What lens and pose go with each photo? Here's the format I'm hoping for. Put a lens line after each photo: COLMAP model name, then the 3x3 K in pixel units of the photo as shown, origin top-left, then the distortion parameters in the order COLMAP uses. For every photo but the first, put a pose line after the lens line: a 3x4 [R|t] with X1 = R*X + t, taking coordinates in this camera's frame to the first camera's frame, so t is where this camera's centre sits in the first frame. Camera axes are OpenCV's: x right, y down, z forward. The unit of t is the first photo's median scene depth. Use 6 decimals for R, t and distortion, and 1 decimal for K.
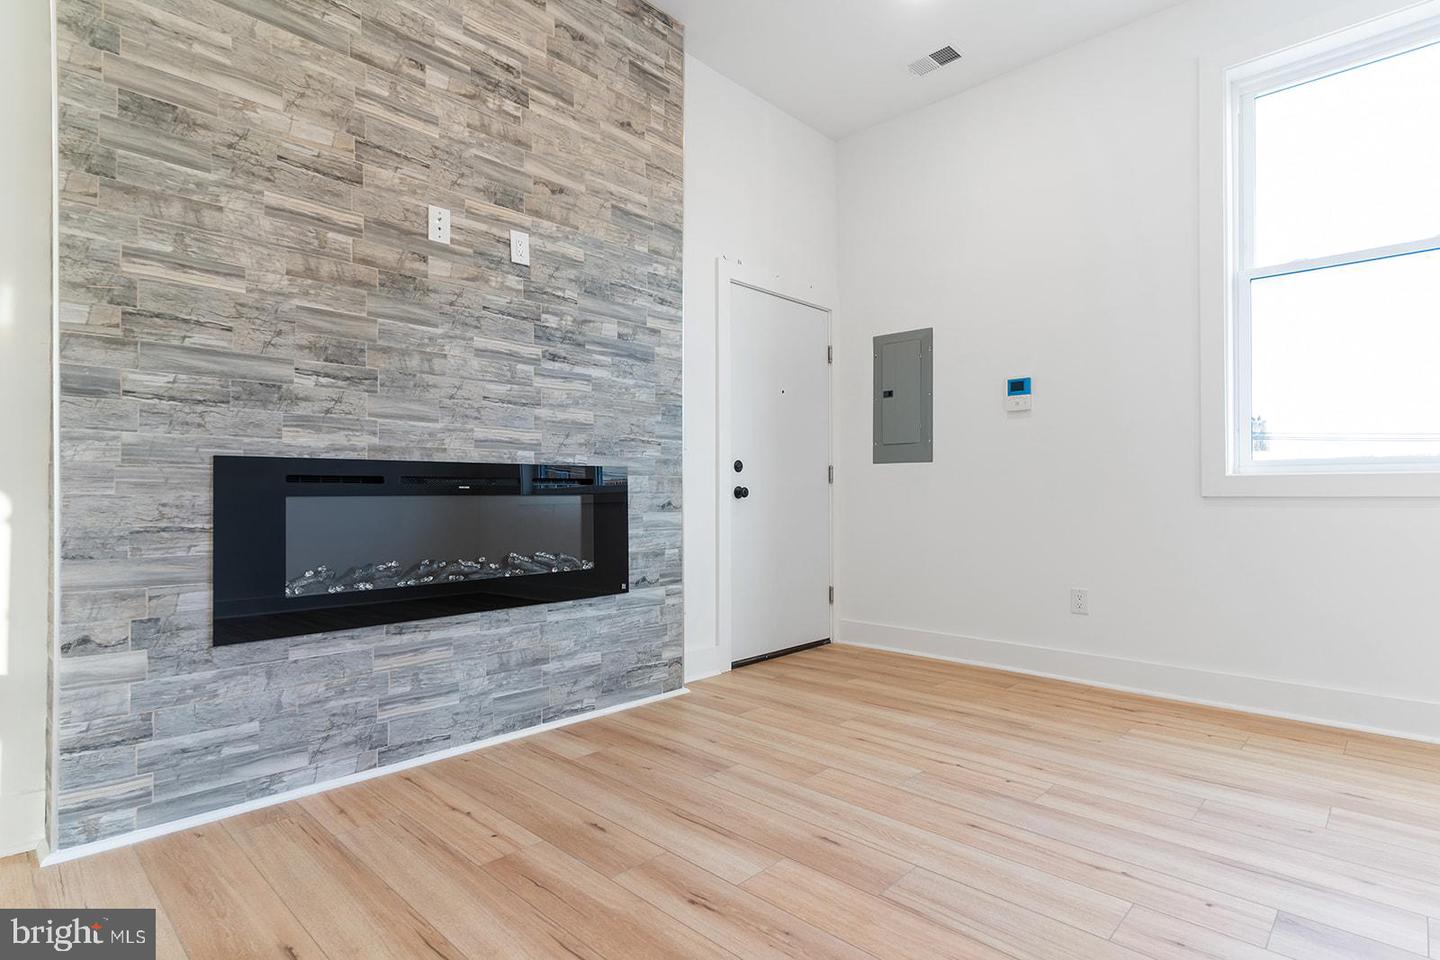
lens RADIAL K [[737.9, 0, 713.7], [0, 737.9, 486.0], [0, 0, 1]] dist [-0.004086, 0.002092]
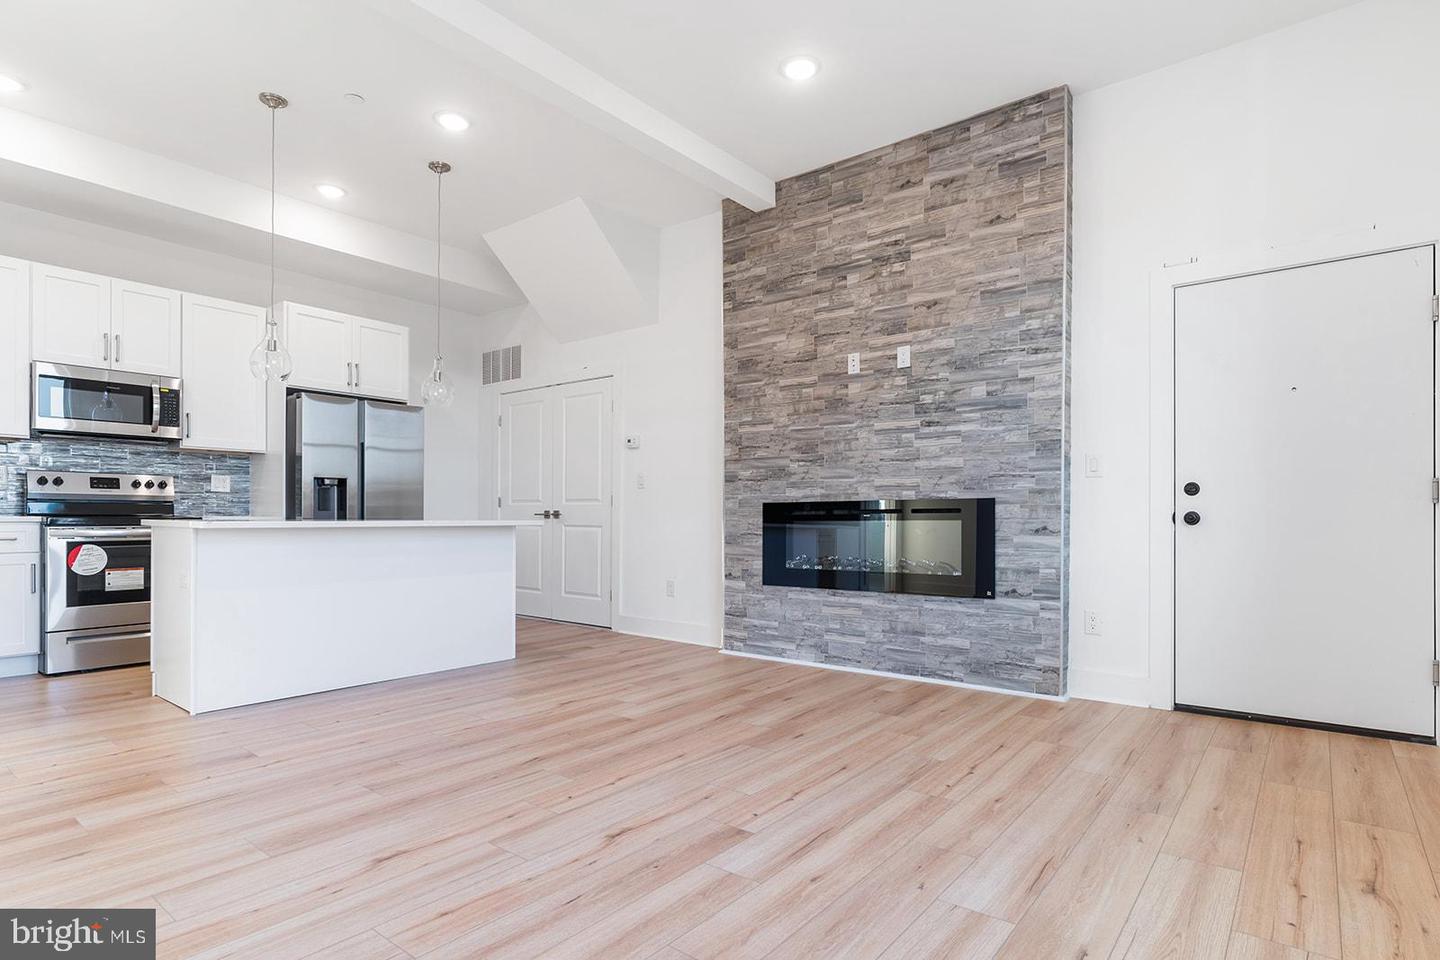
lens RADIAL K [[746.5, 0, 717.4], [0, 746.5, 520.2], [0, 0, 1]] dist [-0.001667, 0.000595]
pose [[0.089922, 0.003333, -0.995943, 1.162860], [0.011030, 0.999930, 0.004342, 0.001031], [0.995888, -0.011376, 0.089879, 0.452327]]
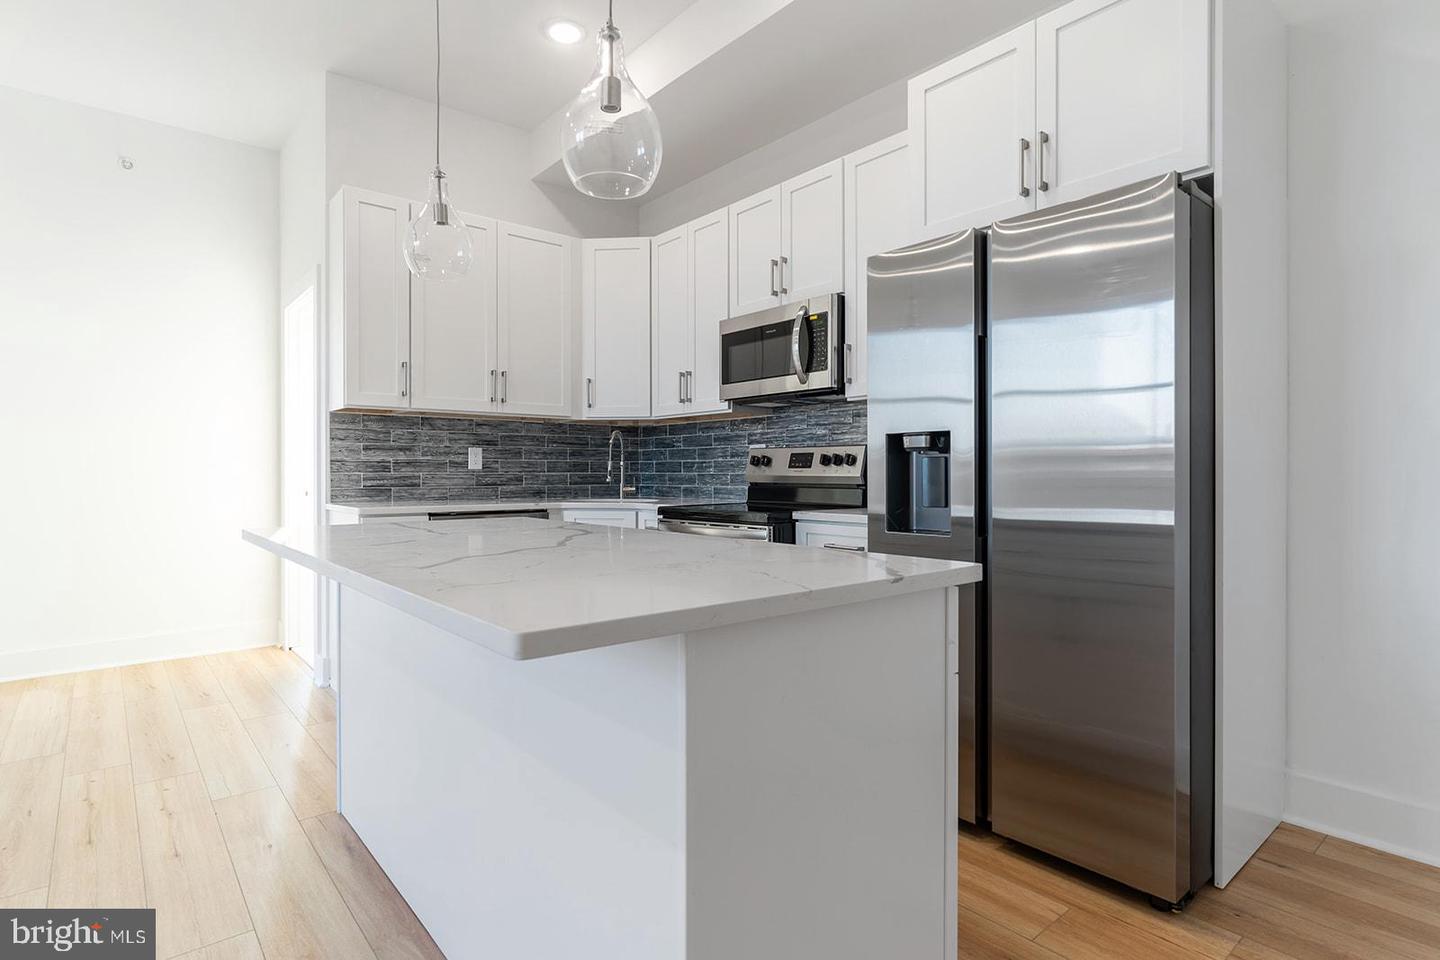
lens RADIAL K [[742.8, 0, 713.0], [0, 742.8, 473.7], [0, 0, 1]] dist [-0.004209, 0.000971]
pose [[-0.993691, -0.002436, 0.112123, -0.568305], [-0.004192, 0.999872, -0.015430, -0.047138], [-0.112071, -0.015803, -0.993574, 0.479304]]
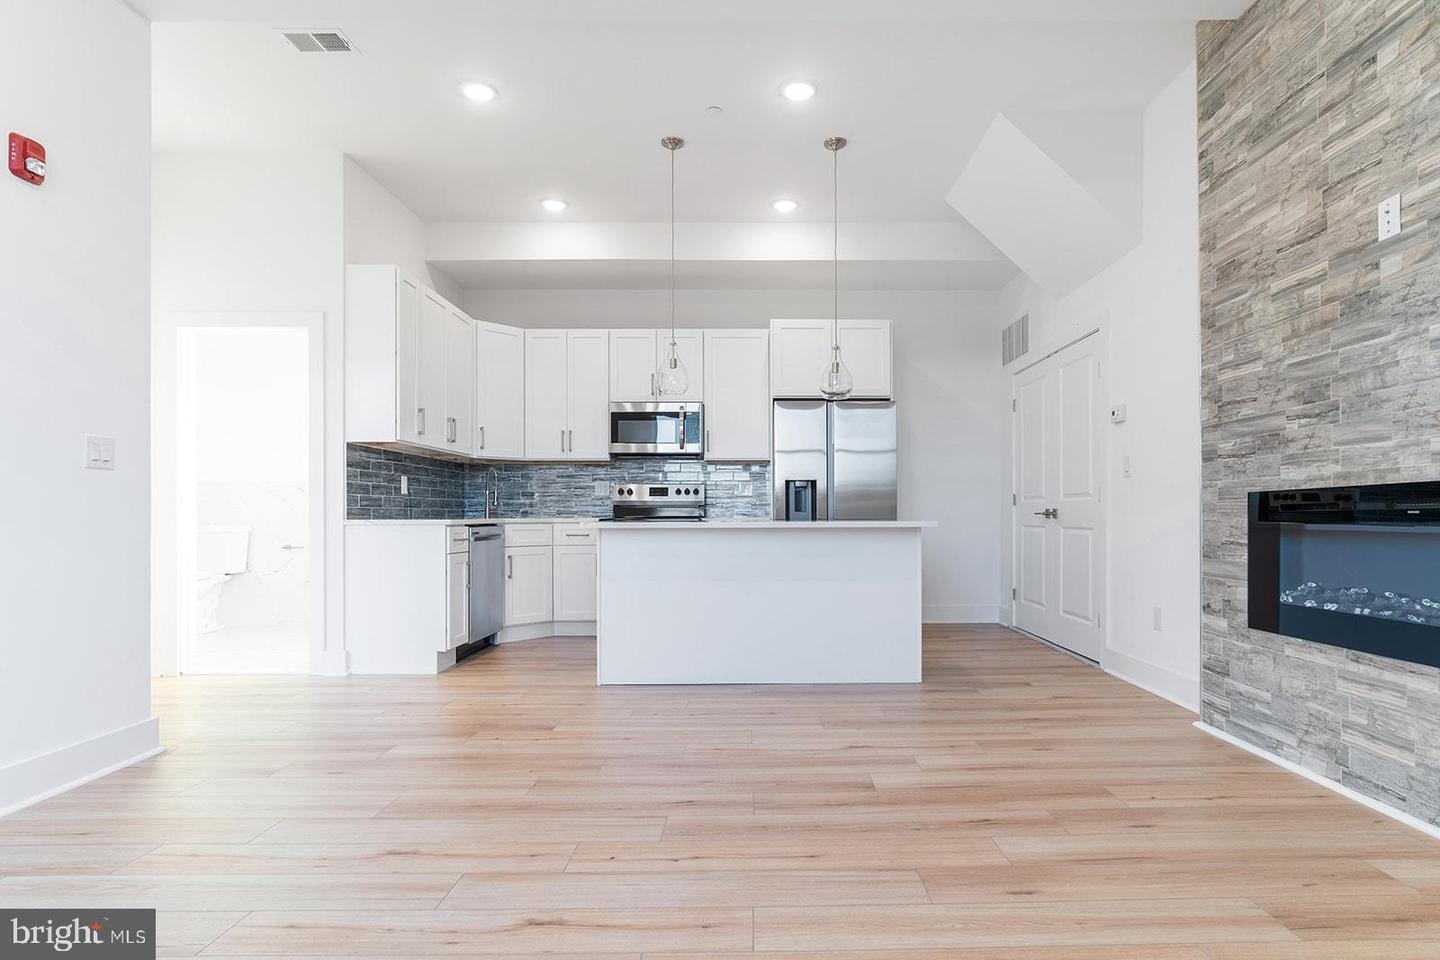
lens RADIAL K [[762.2, 0, 758.8], [0, 762.2, 516.2], [0, 0, 1]] dist [-0.002424, 0.002321]
pose [[-0.712017, 0.001375, -0.702161, 0.710177], [0.012375, 0.999867, -0.010591, 0.005807], [0.702053, -0.016231, -0.711940, 0.967904]]
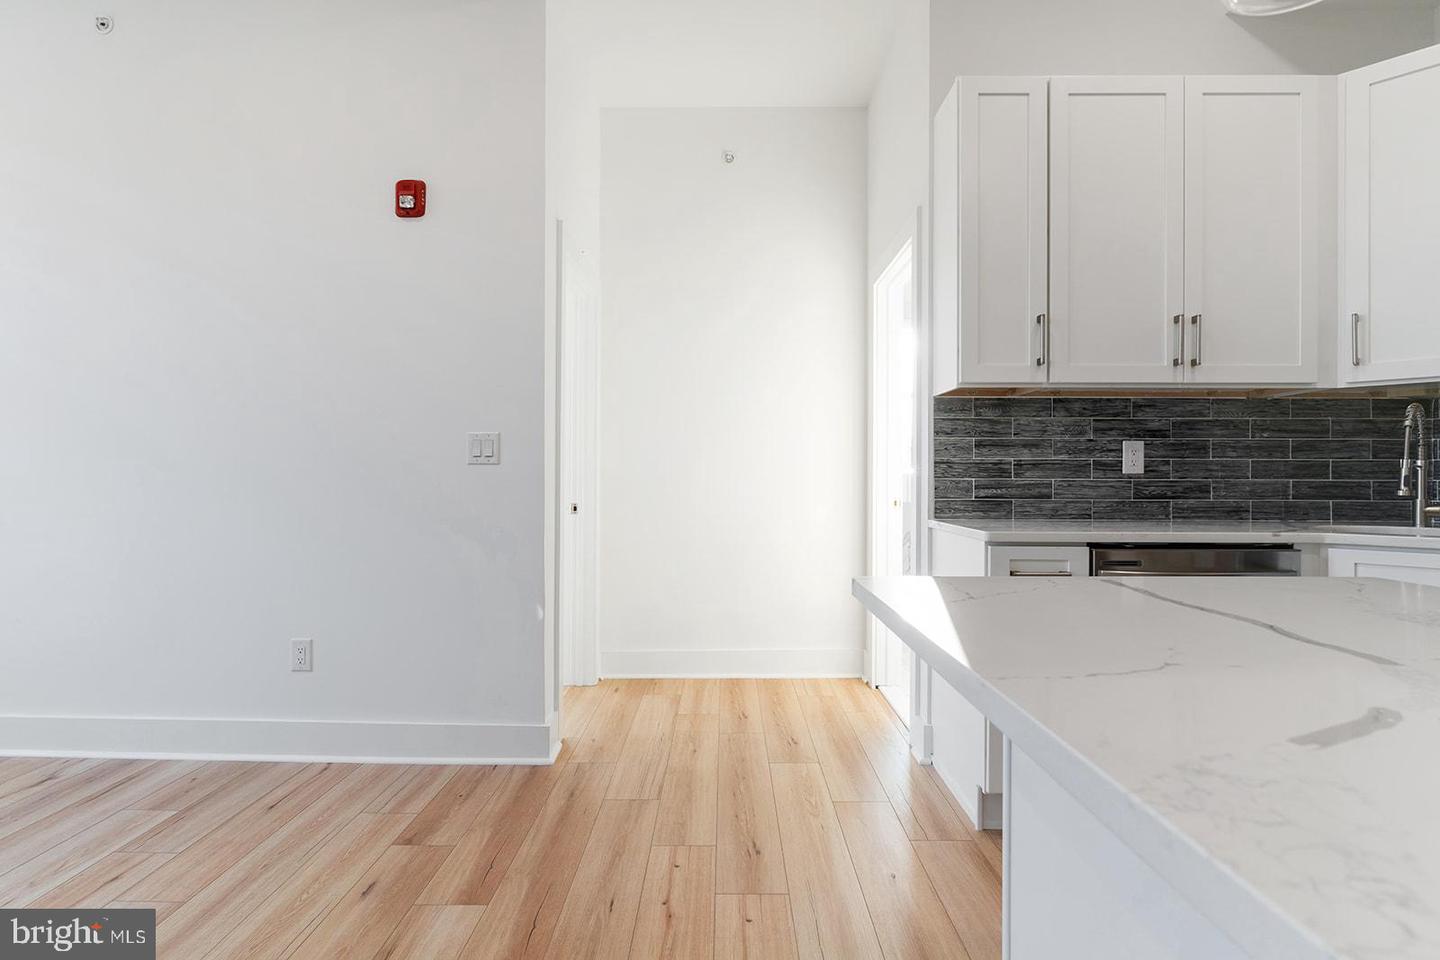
lens RADIAL K [[732.5, 0, 720.0], [0, 732.5, 477.8], [0, 0, 1]] dist [-0.003723, 0.000610]
pose [[-0.688909, -0.004236, 0.724835, -0.266997], [-0.016766, 0.999809, -0.010092, -0.052295], [-0.724654, -0.019105, -0.688848, 0.136891]]
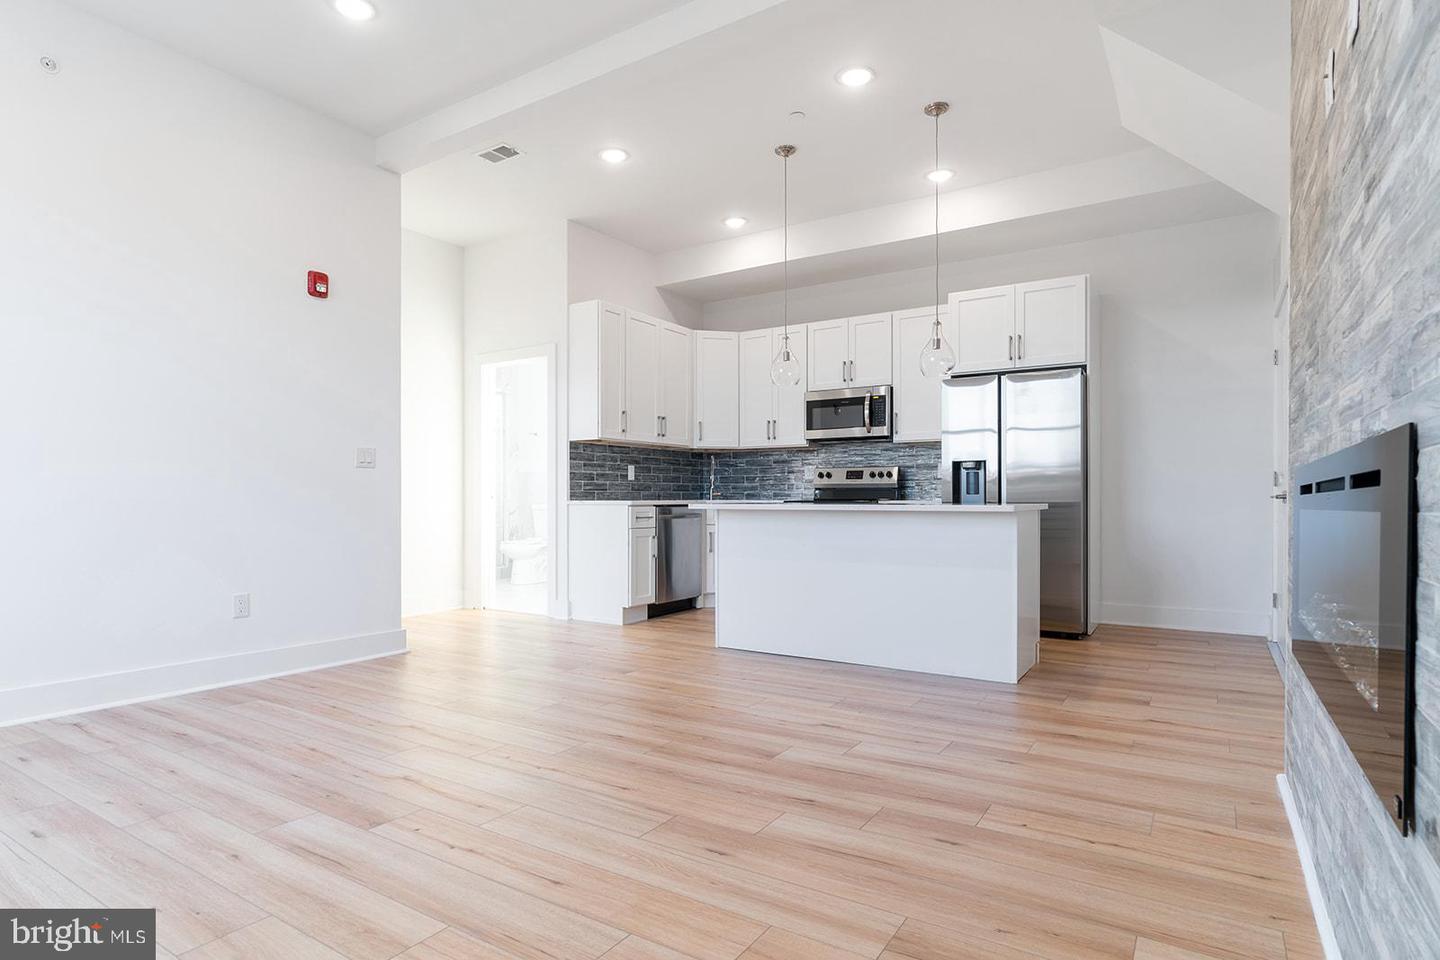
lens RADIAL K [[766.5, 0, 711.9], [0, 766.5, 502.4], [0, 0, 1]] dist [-0.001688, 0.000544]
pose [[-0.981901, -0.000454, -0.189395, 0.238581], [0.001336, 0.999956, -0.009324, 0.010450], [0.189391, -0.009409, -0.981857, 1.340217]]
